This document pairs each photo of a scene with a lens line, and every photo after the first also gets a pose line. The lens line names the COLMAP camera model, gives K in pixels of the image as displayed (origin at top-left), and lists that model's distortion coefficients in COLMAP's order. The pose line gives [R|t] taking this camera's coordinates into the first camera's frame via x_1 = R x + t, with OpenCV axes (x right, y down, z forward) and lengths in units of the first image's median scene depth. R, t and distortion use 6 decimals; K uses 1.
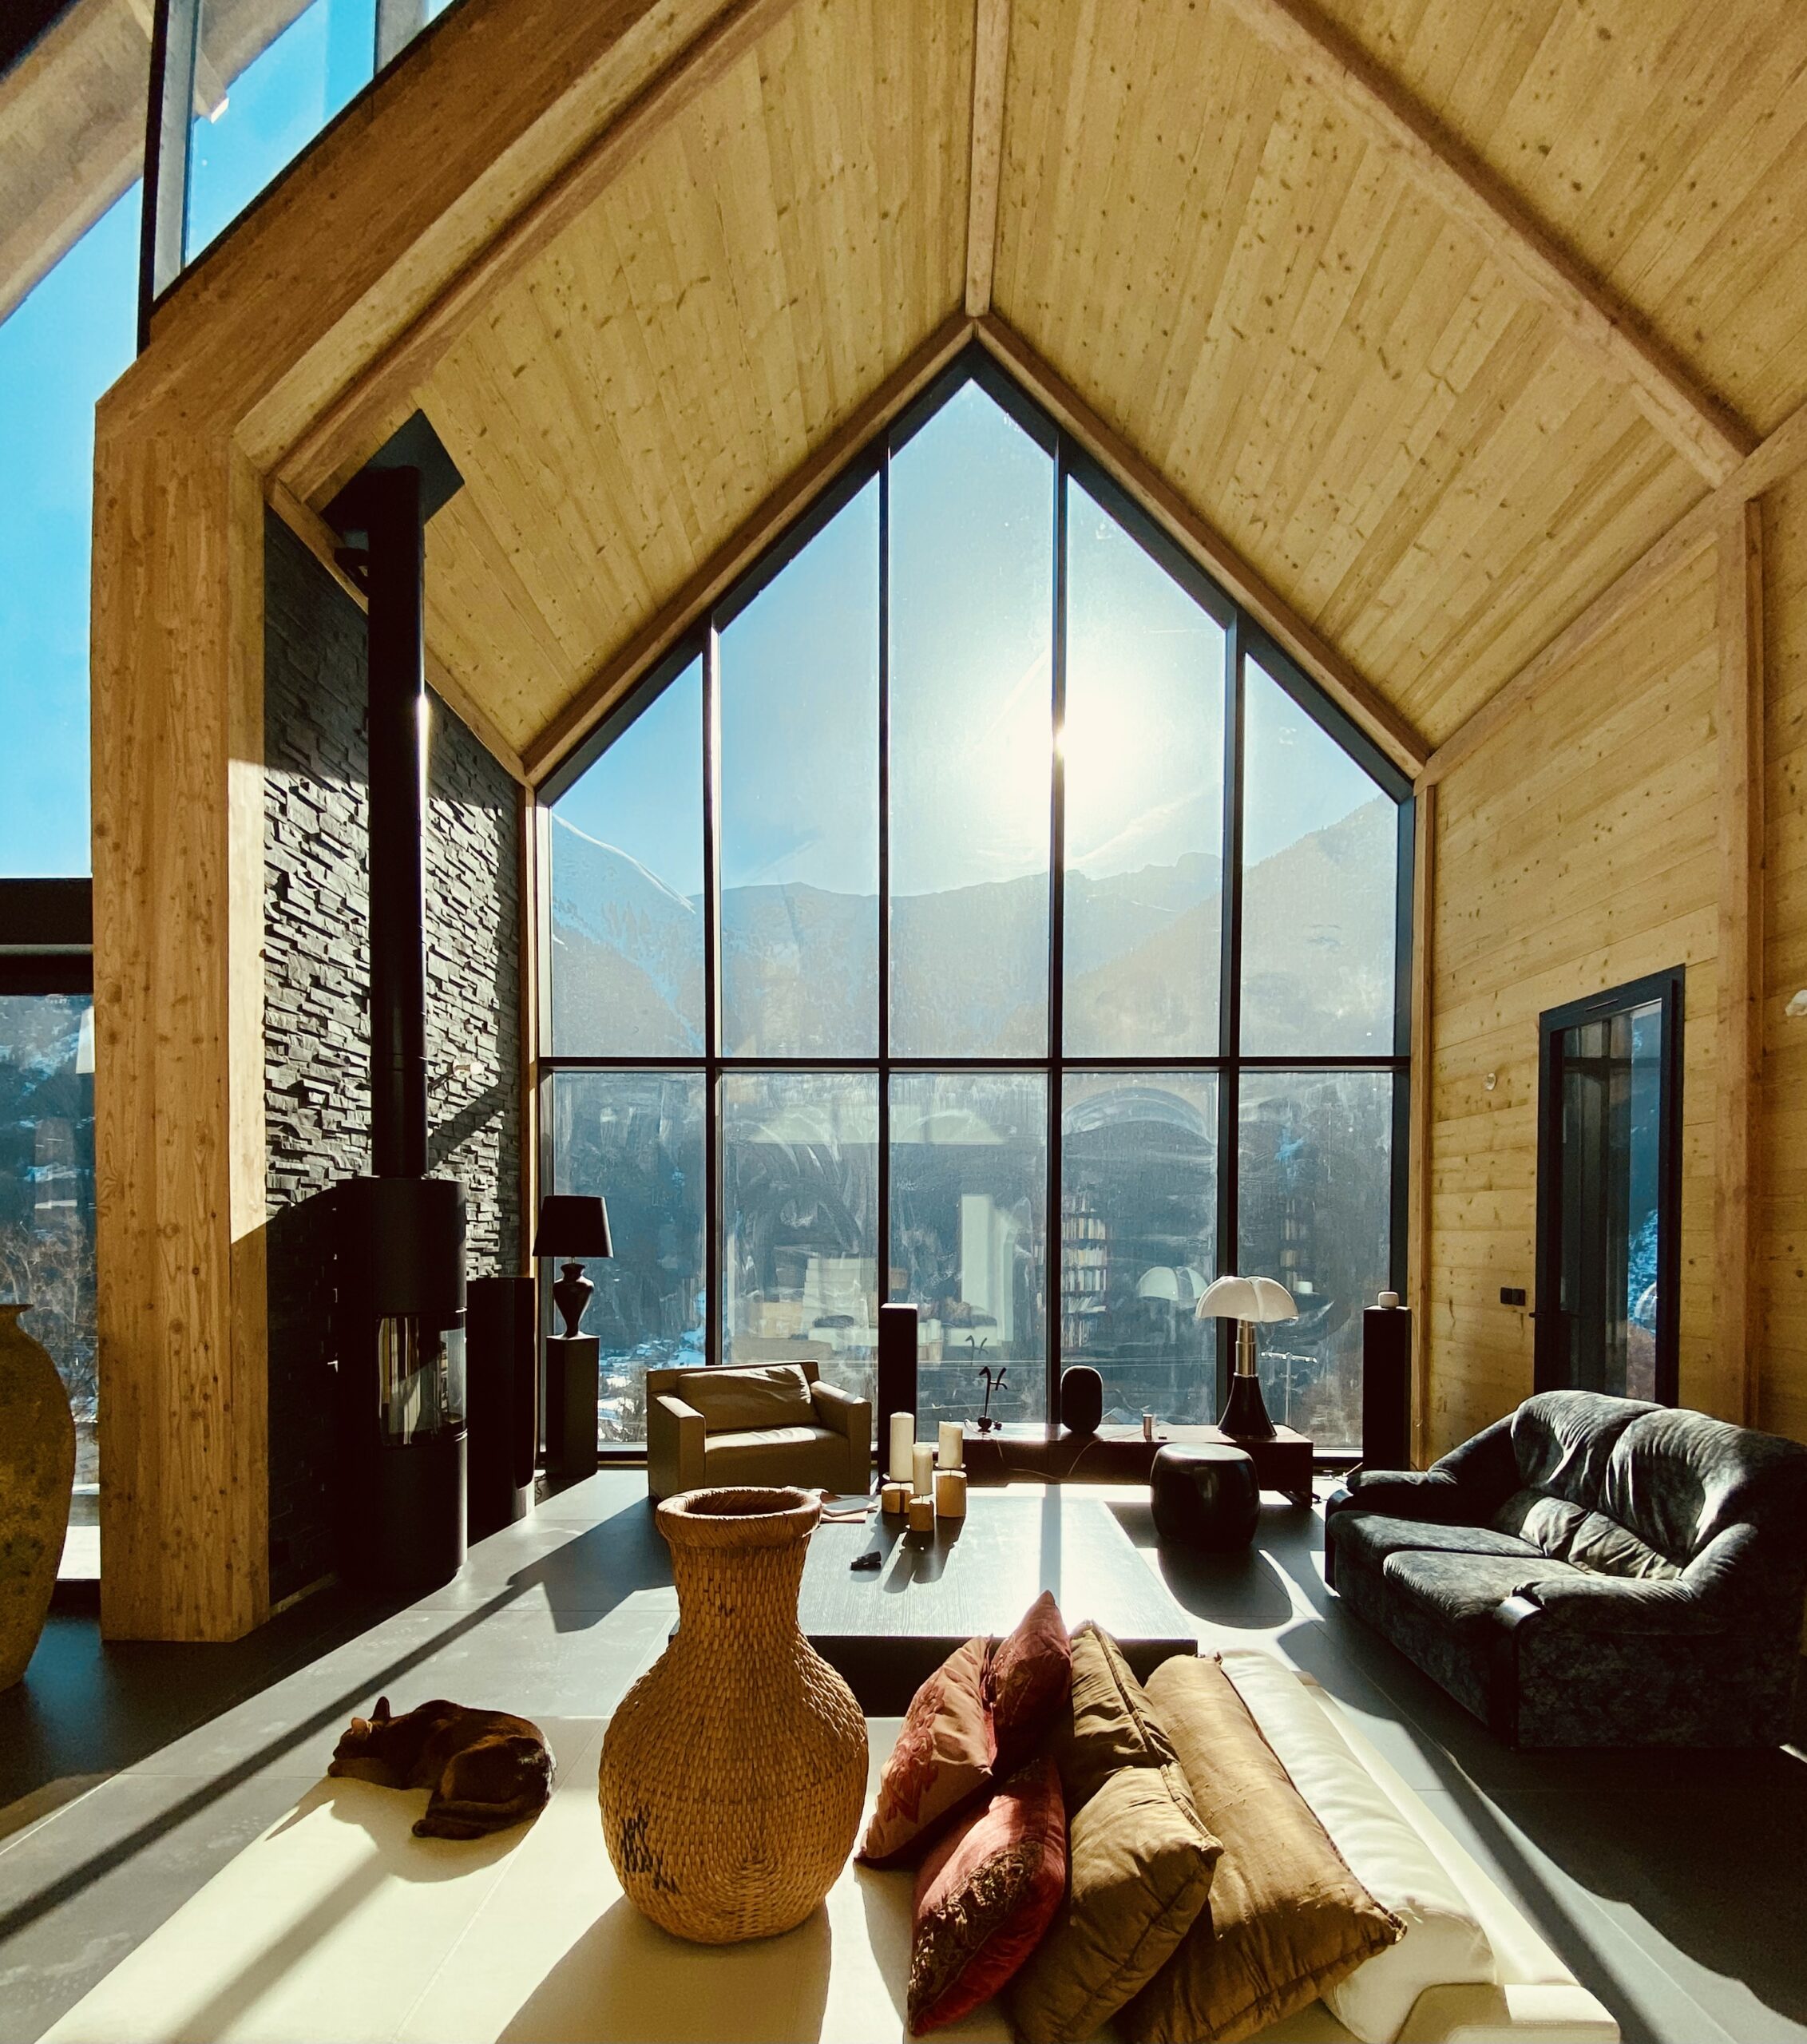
lens RADIAL K [[1007.5, 0, 940.8], [0, 1007.5, 1269.4], [0, 0, 1]] dist [-0.025019, -0.003209]
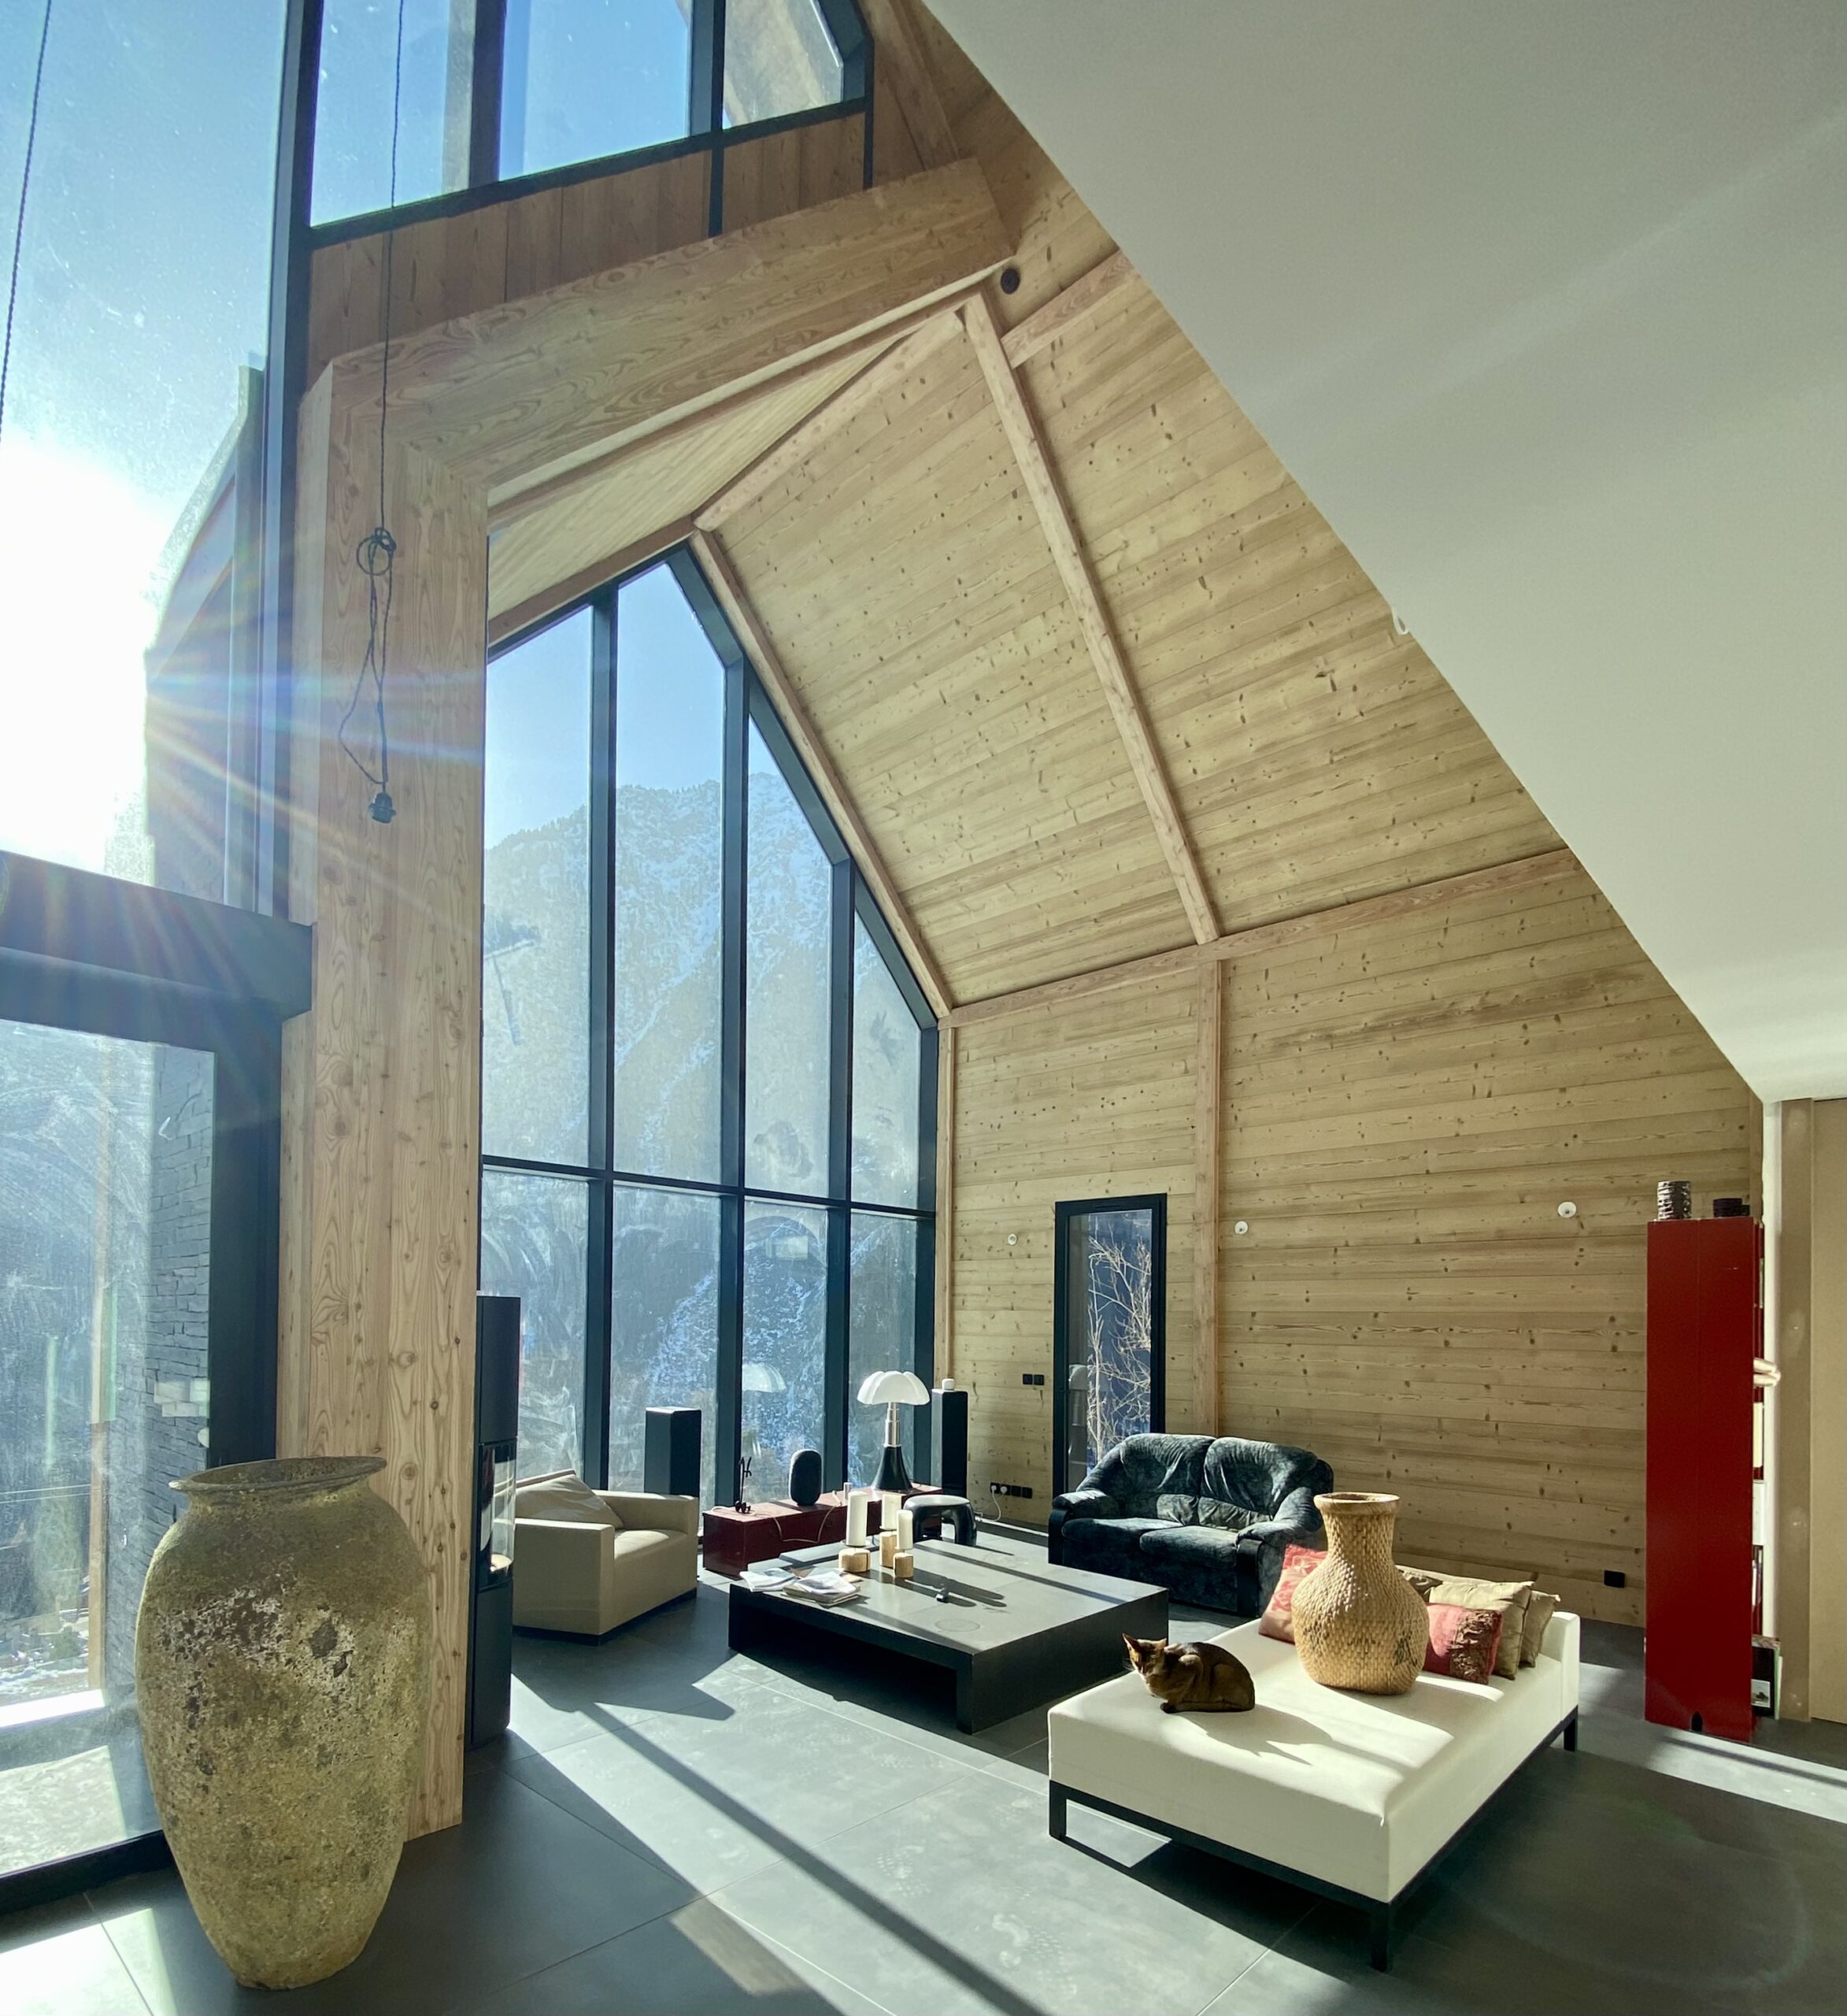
lens RADIAL K [[1034.3, 0, 864.5], [0, 1034.3, 1316.9], [0, 0, 1]] dist [0.000195, -0.002041]
pose [[0.703266, 0.009879, 0.710858, -1.095922], [0.011642, 0.999609, -0.025409, -0.047182], [-0.710832, 0.026145, 0.702876, 0.079540]]
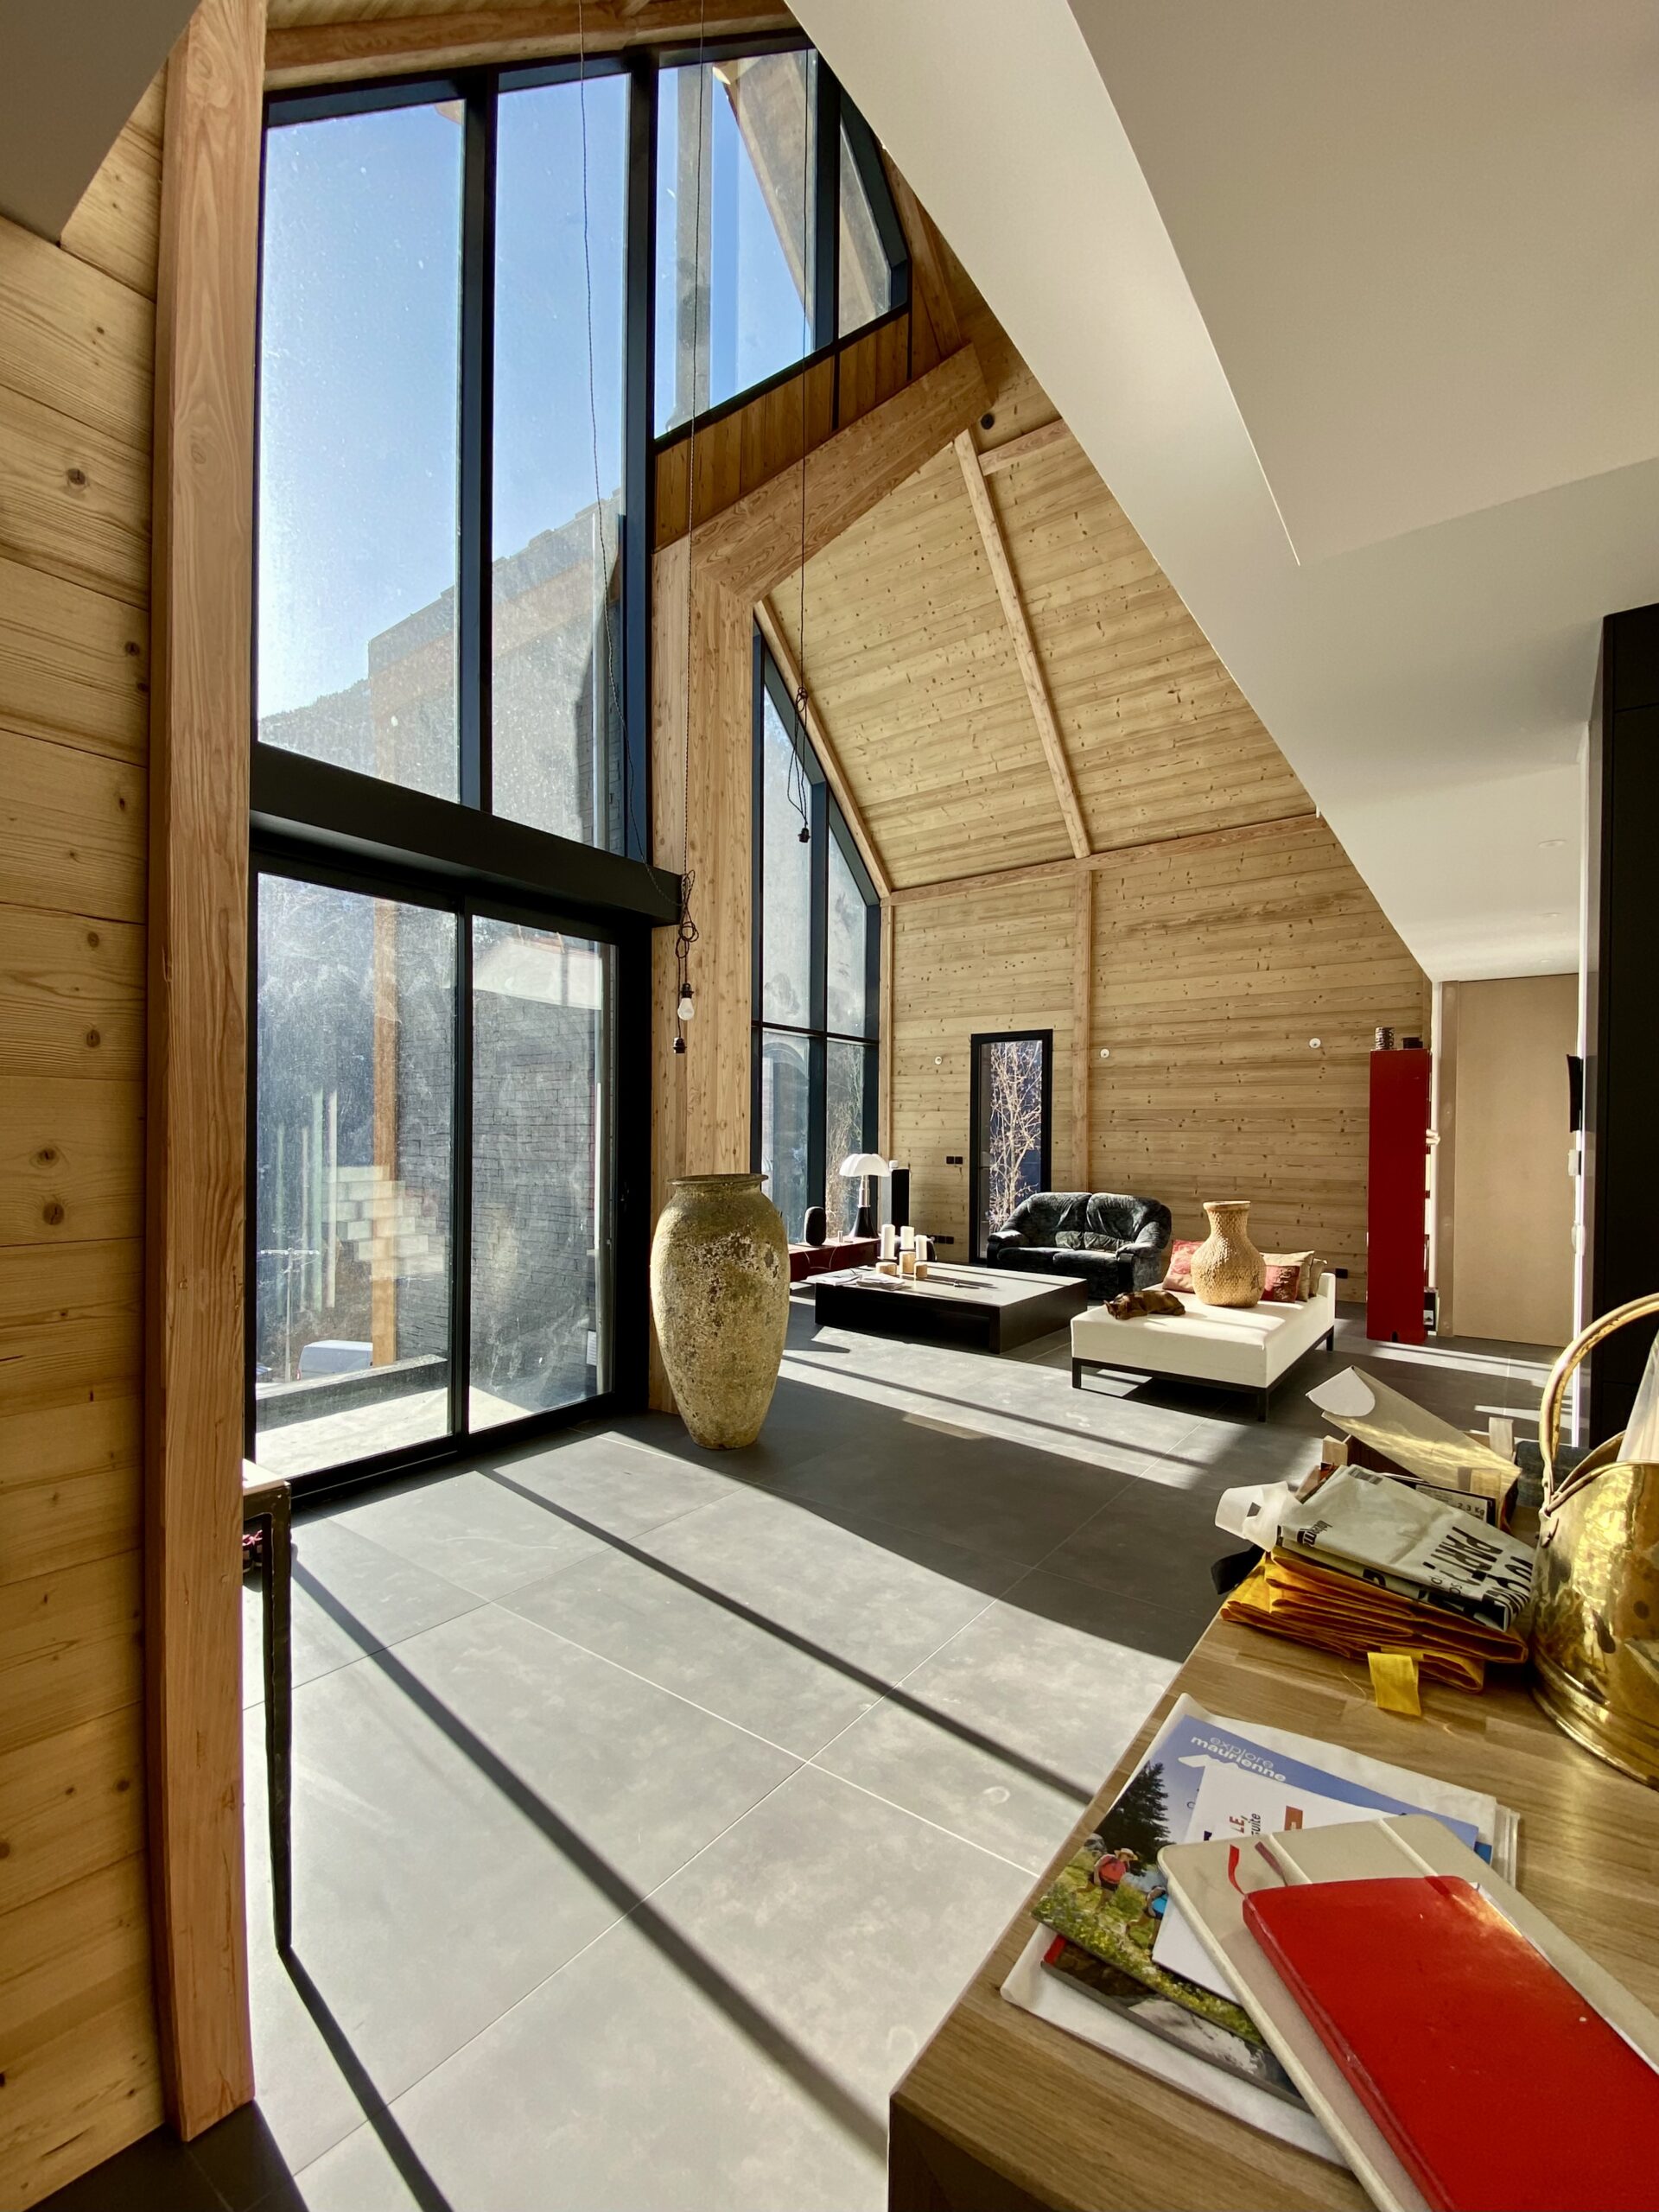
lens RADIAL K [[894.6, 0, 822.0], [0, 894.6, 1148.7], [0, 0, 1]] dist [0.011847, -0.000720]
pose [[0.603010, -0.009243, 0.797680, -1.698406], [0.017926, 0.999837, -0.001966, 0.001431], [-0.797532, 0.015485, 0.603078, 0.067249]]
